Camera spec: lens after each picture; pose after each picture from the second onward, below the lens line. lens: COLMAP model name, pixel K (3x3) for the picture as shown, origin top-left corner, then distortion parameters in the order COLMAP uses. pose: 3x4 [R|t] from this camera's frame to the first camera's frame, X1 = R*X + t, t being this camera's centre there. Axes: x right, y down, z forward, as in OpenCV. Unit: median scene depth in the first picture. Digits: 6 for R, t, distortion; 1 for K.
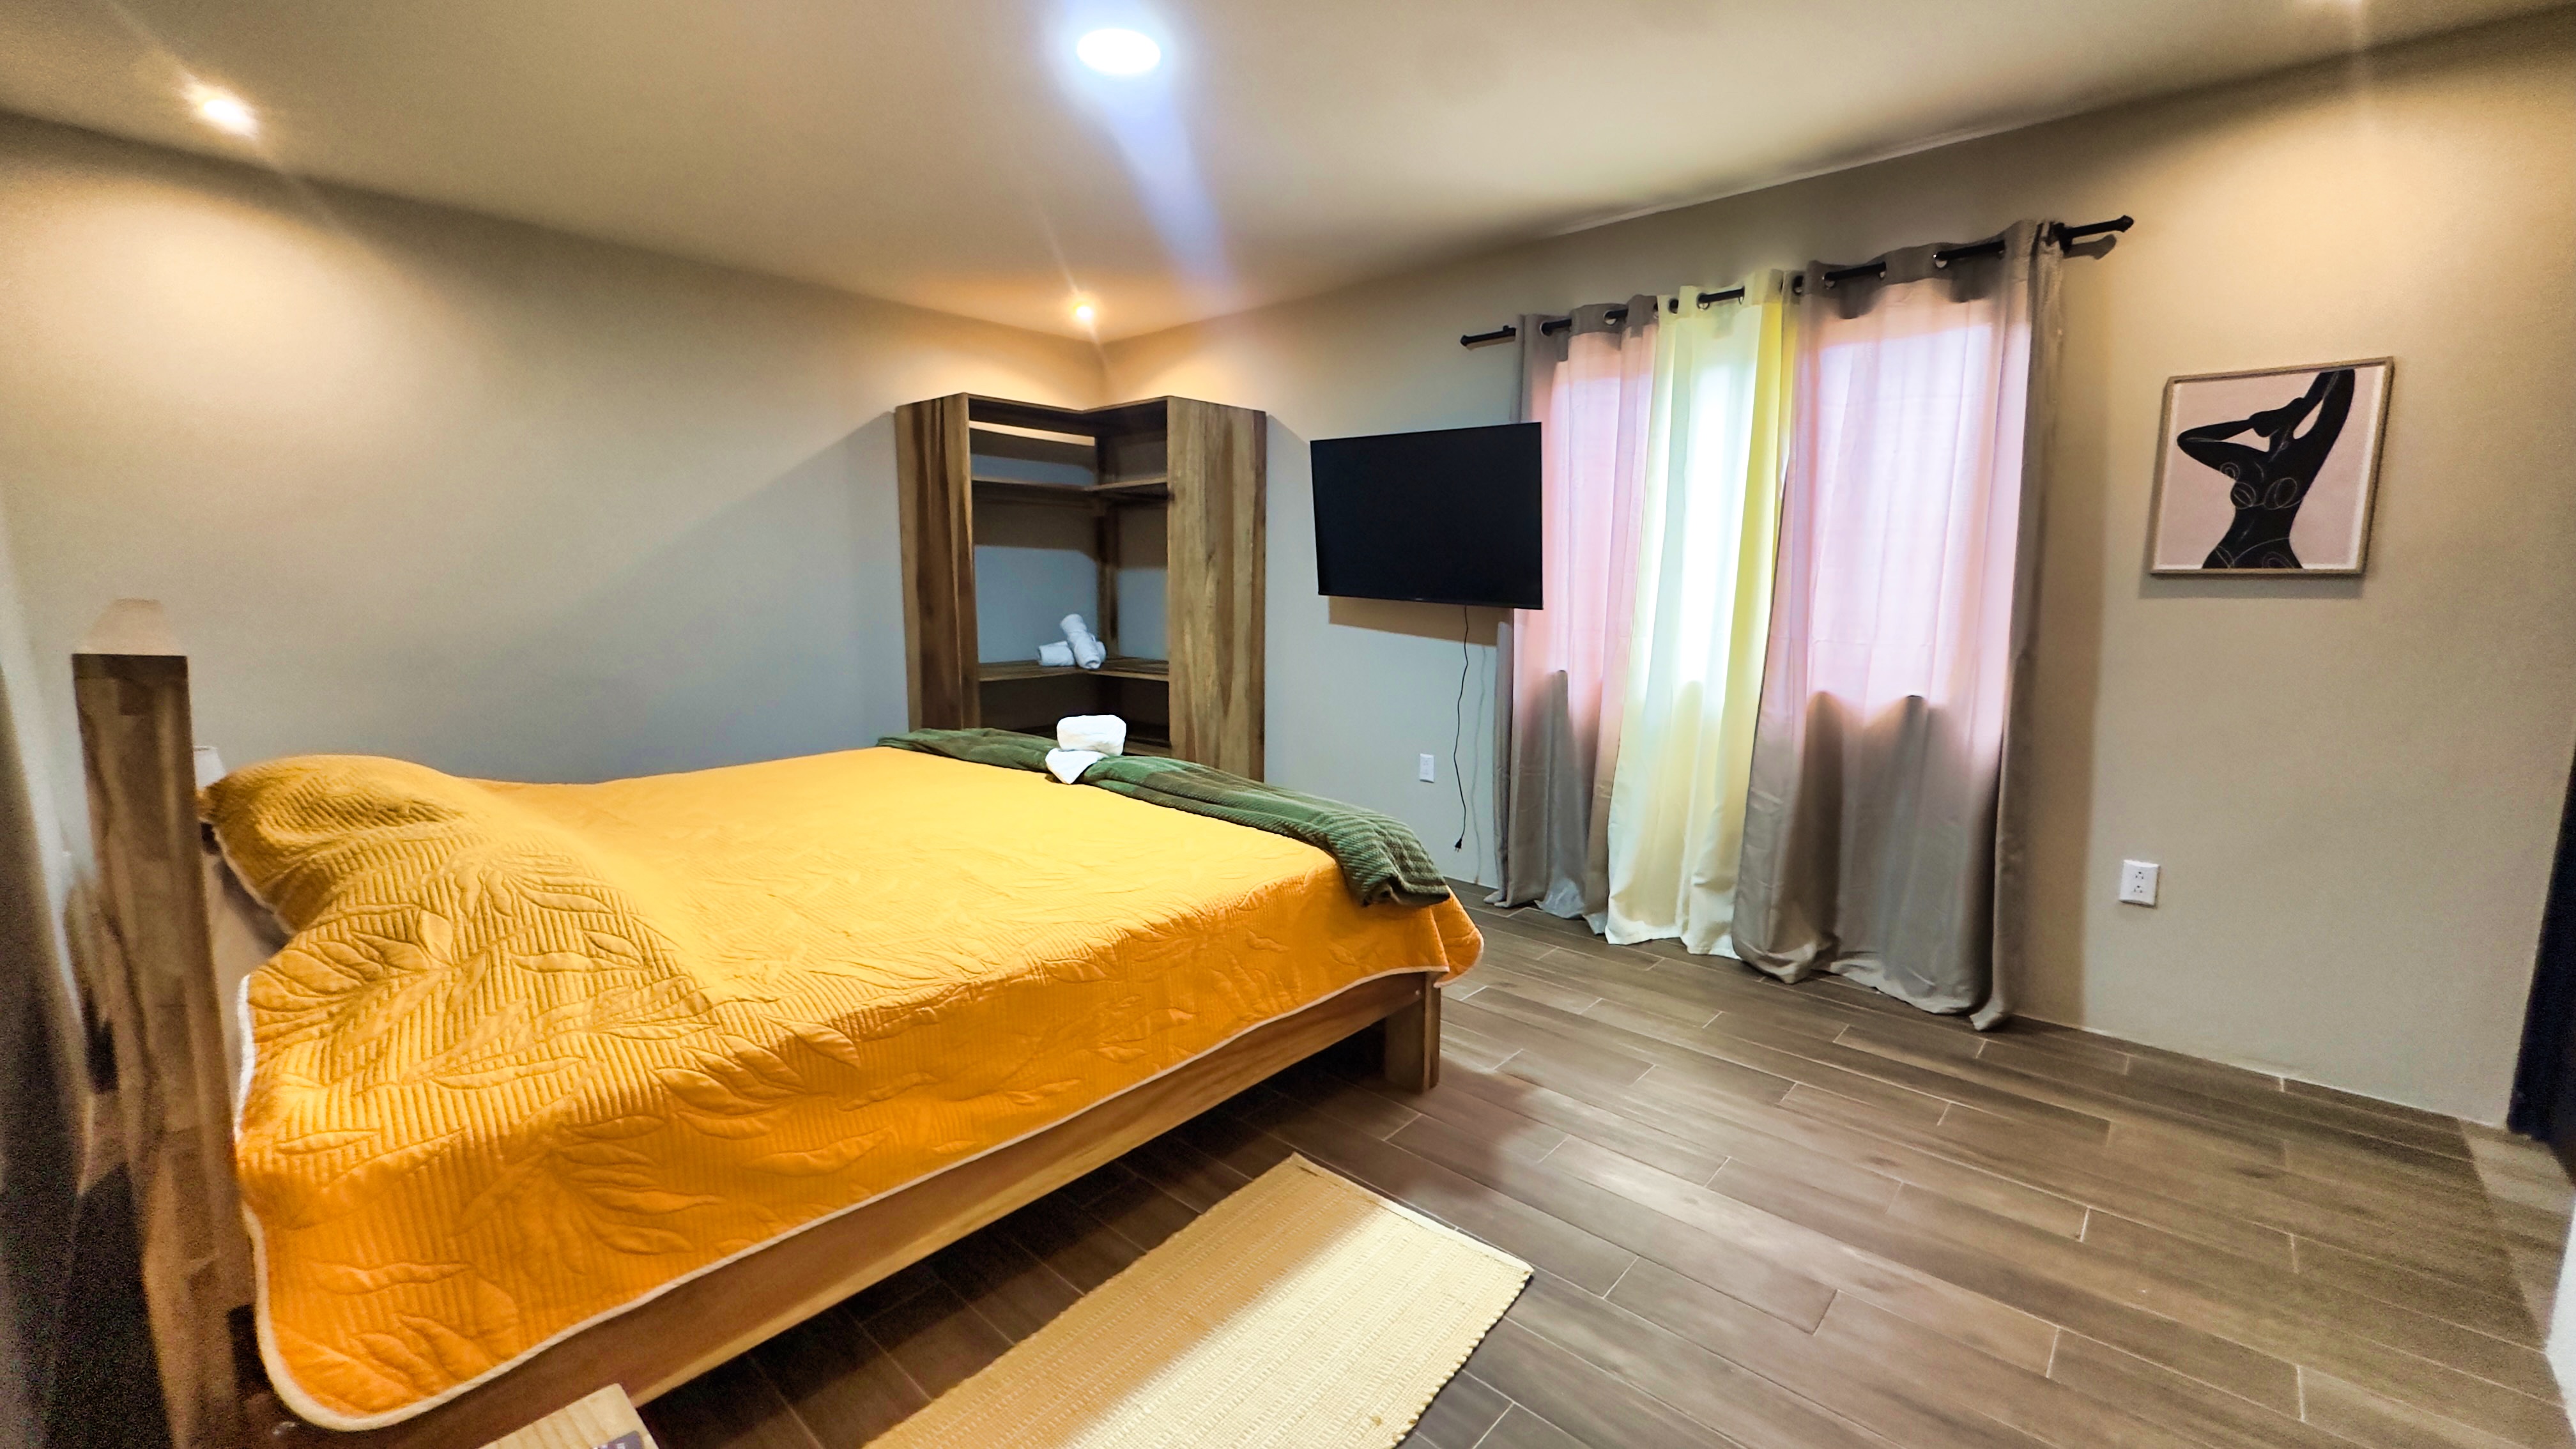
lens RADIAL K [[1035.7, 0, 1288.0], [0, 1035.7, 724.5], [0, 0, 1]] dist [0.000735, 0.000223]
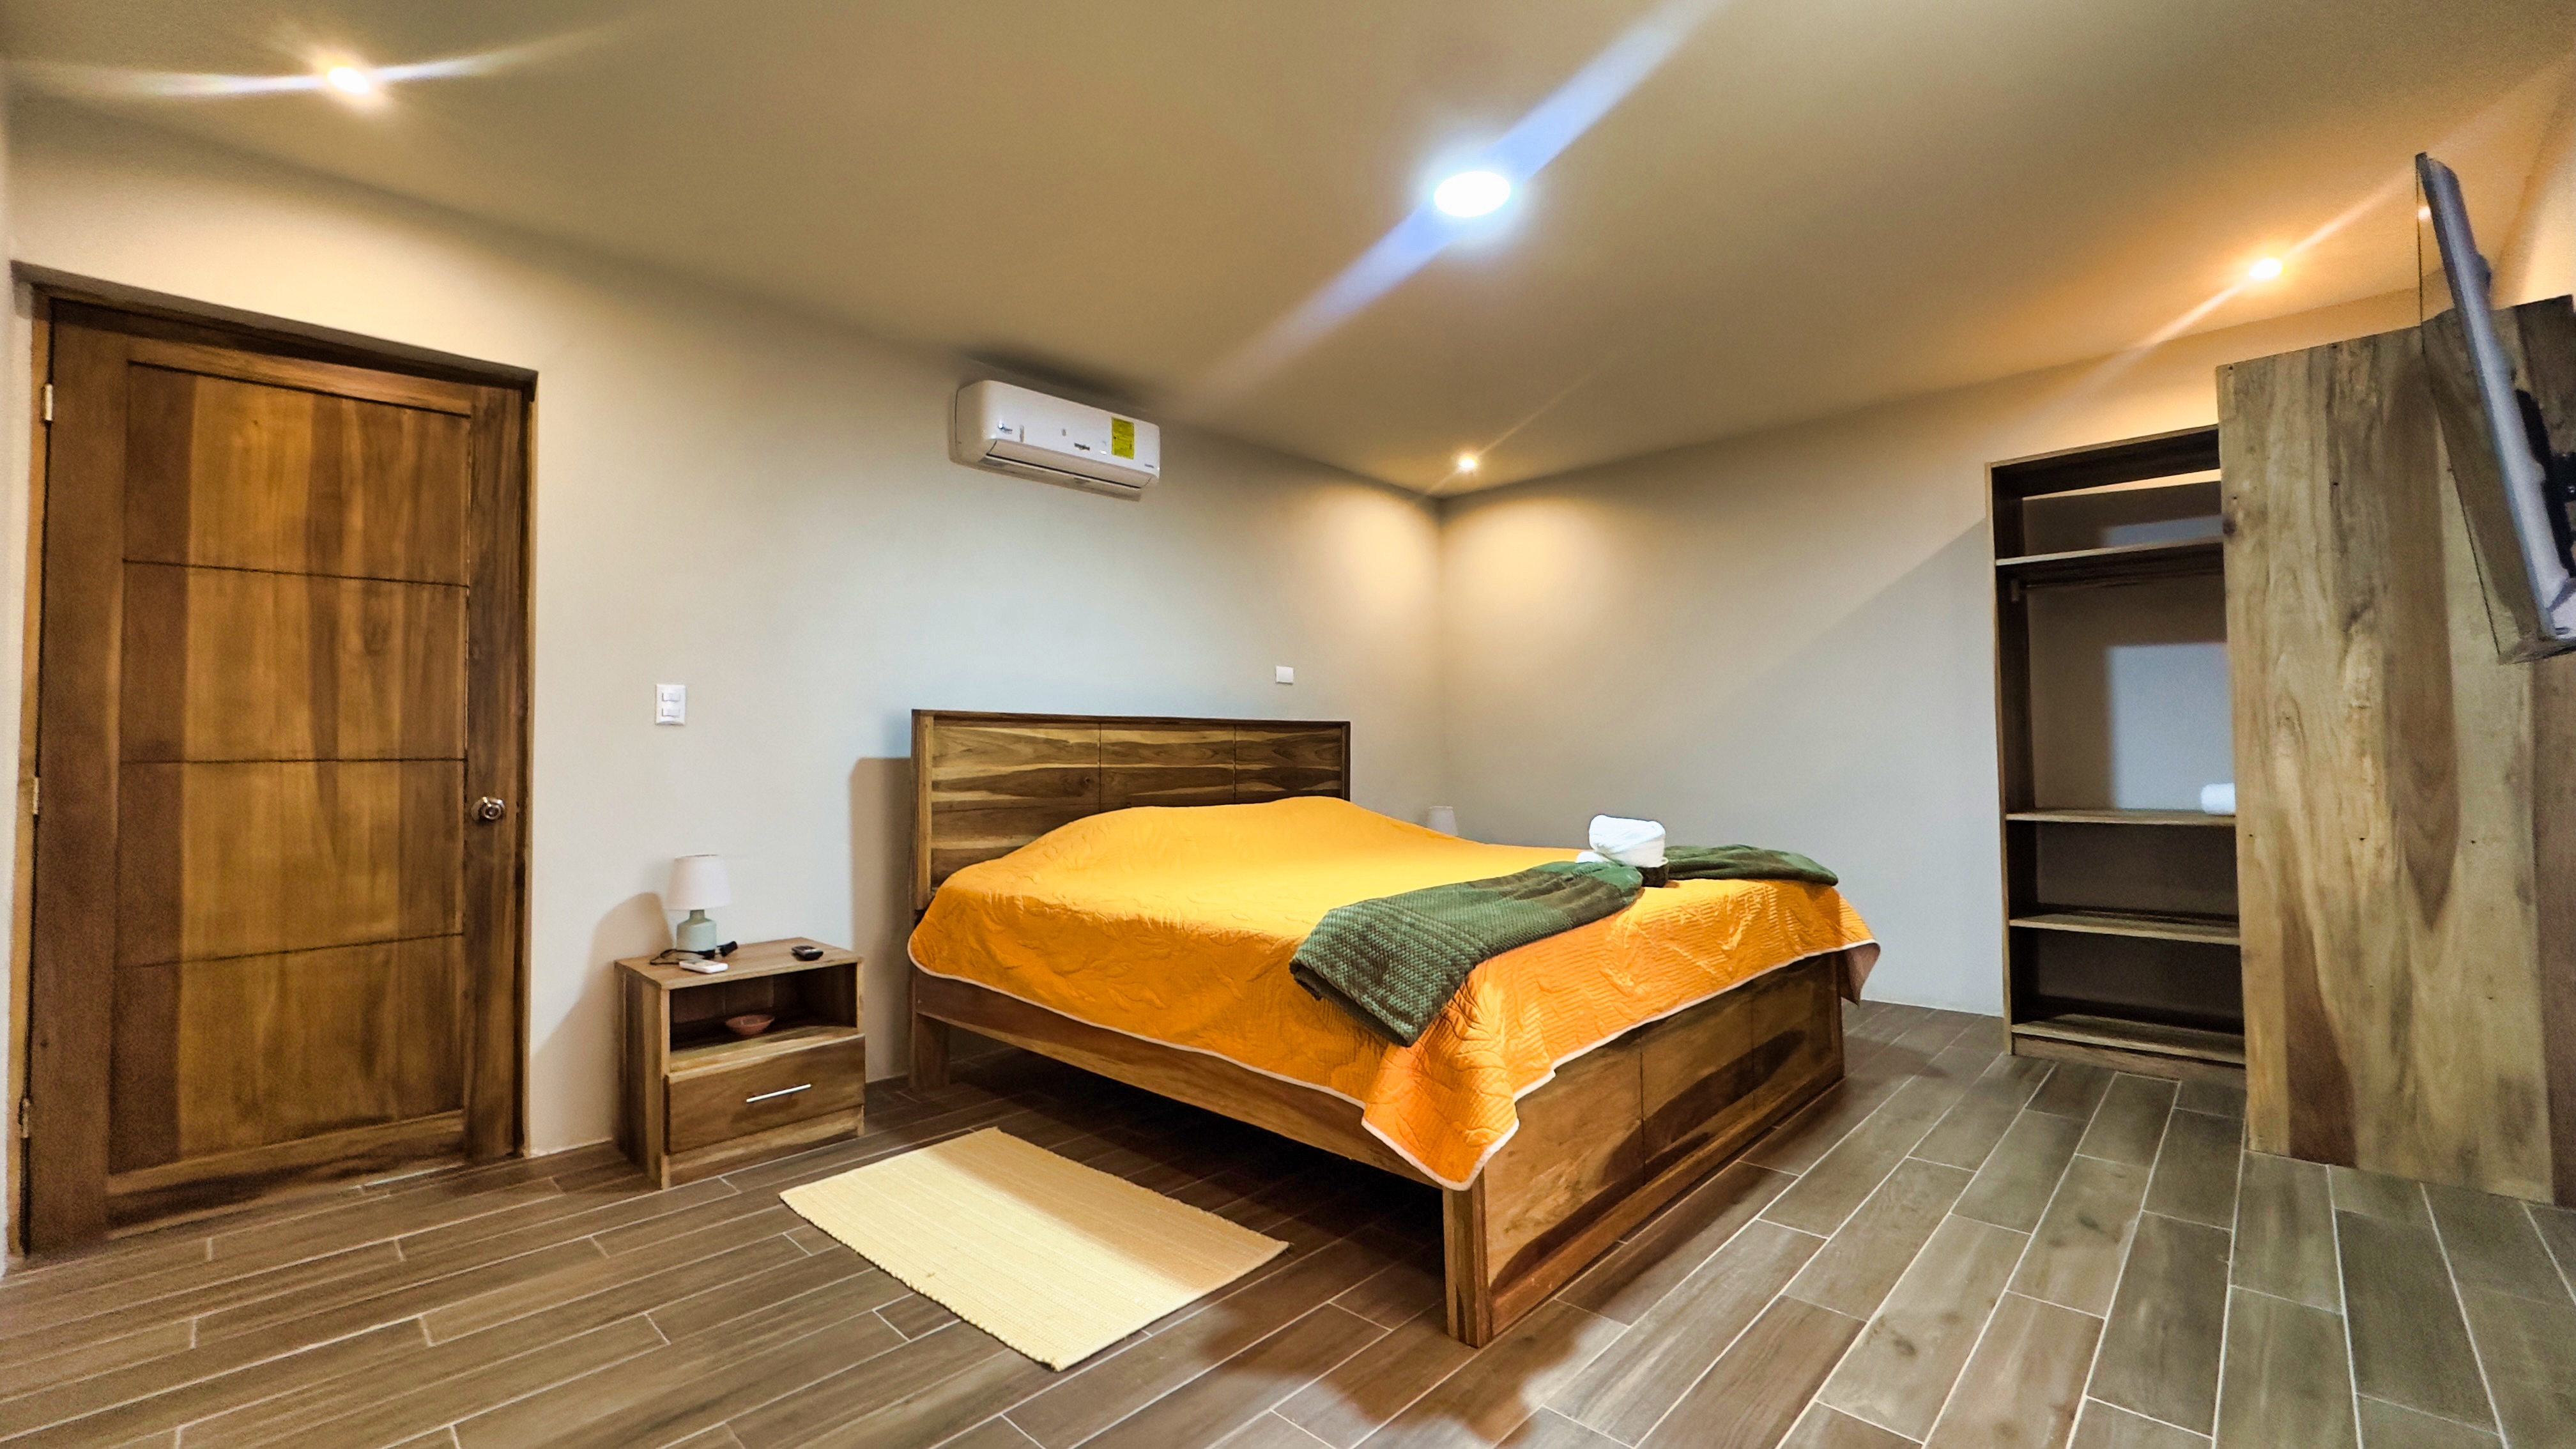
lens RADIAL K [[1035.7, 0, 1288.0], [0, 1035.7, 724.5], [0, 0, 1]] dist [0.000735, 0.000223]
pose [[-0.031739, -0.039921, -0.998699, 0.633622], [-0.135773, 0.990112, -0.035263, -0.015464], [0.990231, 0.134478, -0.036845, 0.630030]]
